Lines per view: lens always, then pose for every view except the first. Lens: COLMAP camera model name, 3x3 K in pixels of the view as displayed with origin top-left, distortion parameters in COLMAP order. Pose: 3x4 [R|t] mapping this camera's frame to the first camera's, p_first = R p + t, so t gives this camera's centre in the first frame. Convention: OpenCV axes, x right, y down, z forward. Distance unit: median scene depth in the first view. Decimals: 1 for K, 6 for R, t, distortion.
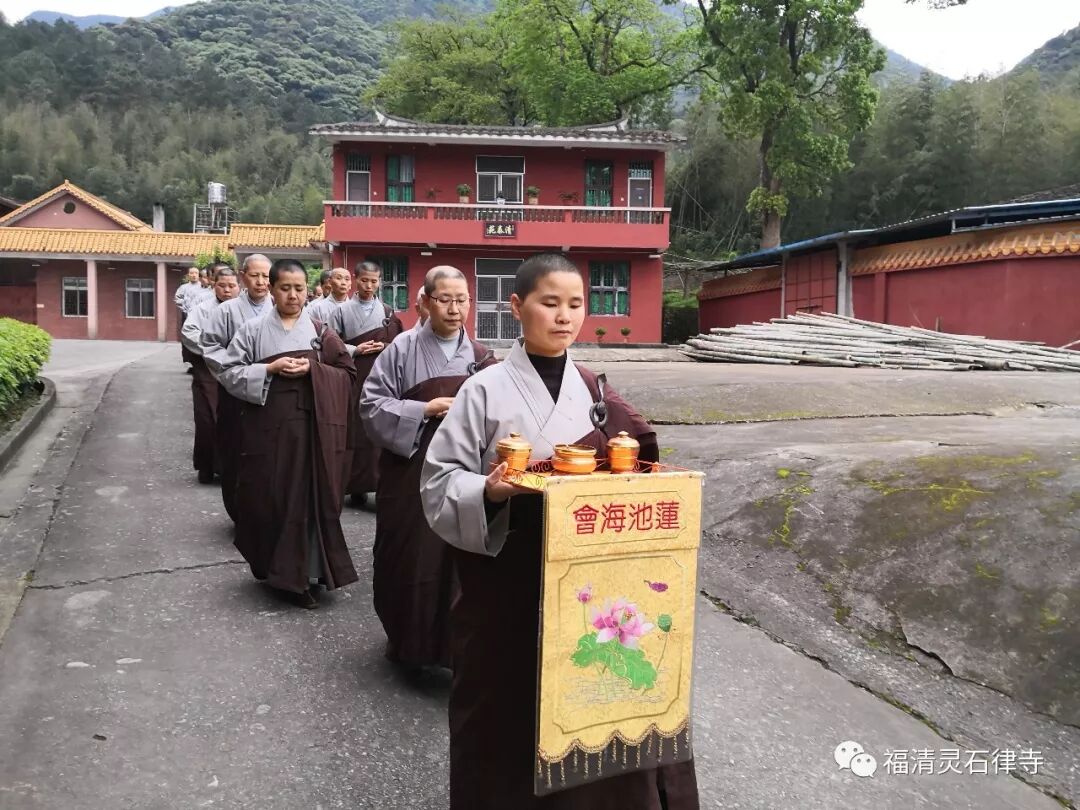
lens RADIAL K [[987.7, 0, 540.0], [0, 987.7, 405.0], [0, 0, 1]] dist [0.048024, -0.012464]
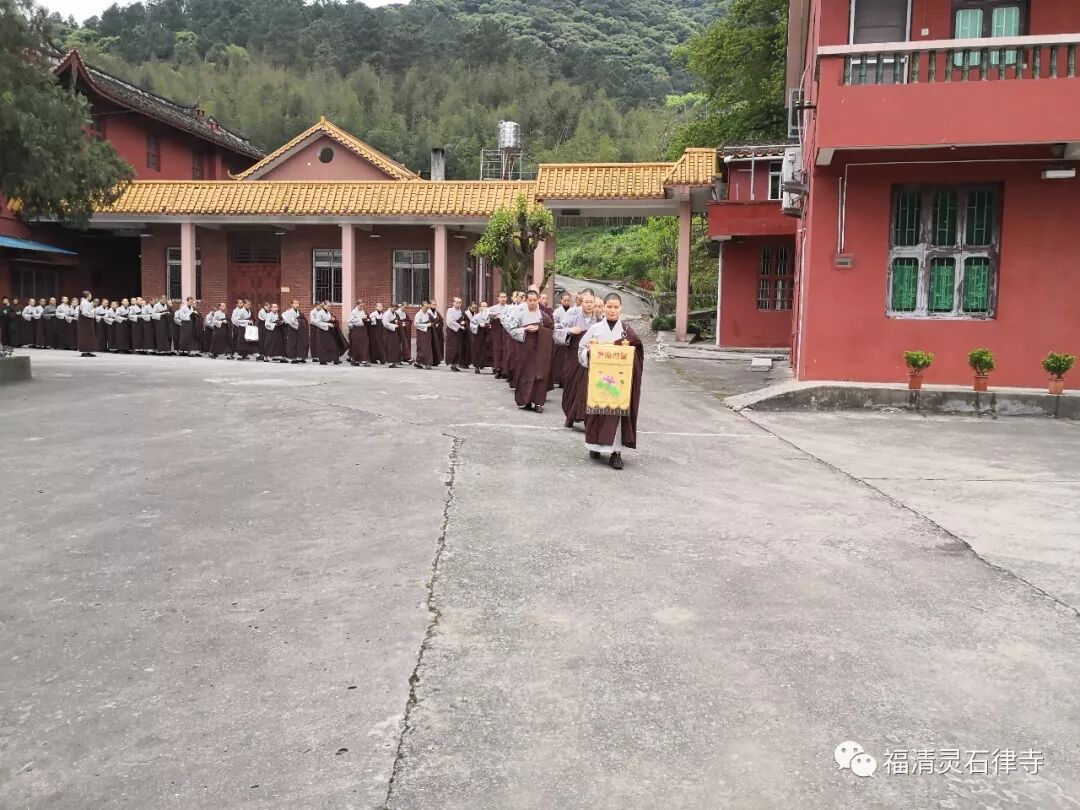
lens RADIAL K [[987.7, 0, 540.0], [0, 987.7, 405.0], [0, 0, 1]] dist [0.048024, -0.012464]
pose [[0.966117, 0.024776, -0.256912, -0.049210], [-0.015825, 0.999195, 0.036851, -0.016550], [0.257618, -0.031537, 0.965732, 0.128469]]
